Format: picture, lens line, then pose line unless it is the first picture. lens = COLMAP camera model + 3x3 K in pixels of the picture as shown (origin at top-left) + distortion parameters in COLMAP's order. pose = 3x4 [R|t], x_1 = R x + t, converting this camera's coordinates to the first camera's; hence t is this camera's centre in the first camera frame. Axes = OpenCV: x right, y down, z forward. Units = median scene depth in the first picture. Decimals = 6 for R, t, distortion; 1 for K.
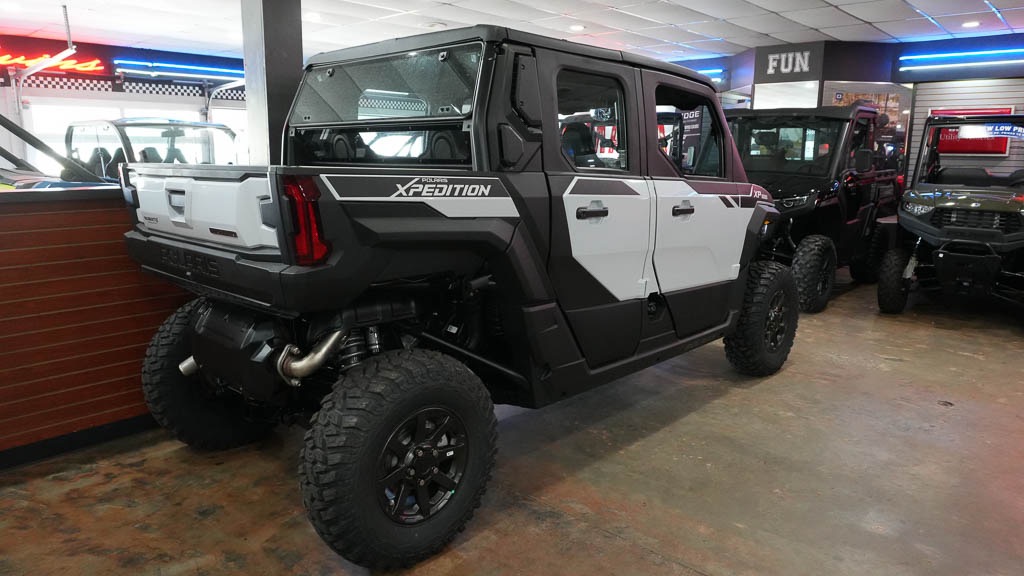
lens RADIAL K [[689.7, 0, 512.0], [0, 689.7, 288.0], [0, 0, 1]] dist [-0.028293, -0.000122]
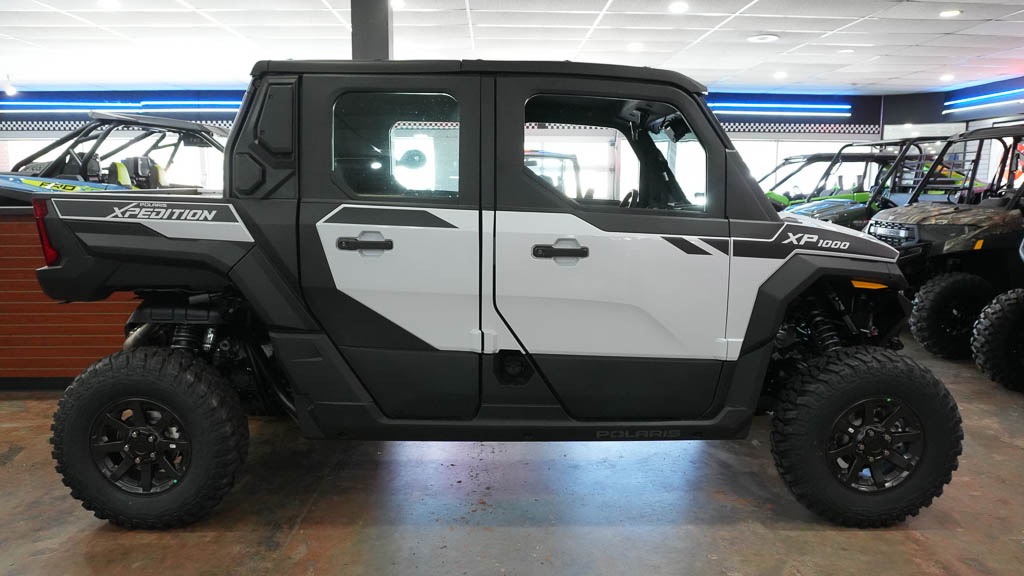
lens RADIAL K [[689.7, 0, 512.0], [0, 689.7, 288.0], [0, 0, 1]] dist [-0.028293, -0.000122]
pose [[0.689620, 0.104476, -0.716595, 0.943477], [-0.131676, 0.991133, 0.017783, -0.096681], [0.712099, 0.082095, 0.697263, 0.523788]]
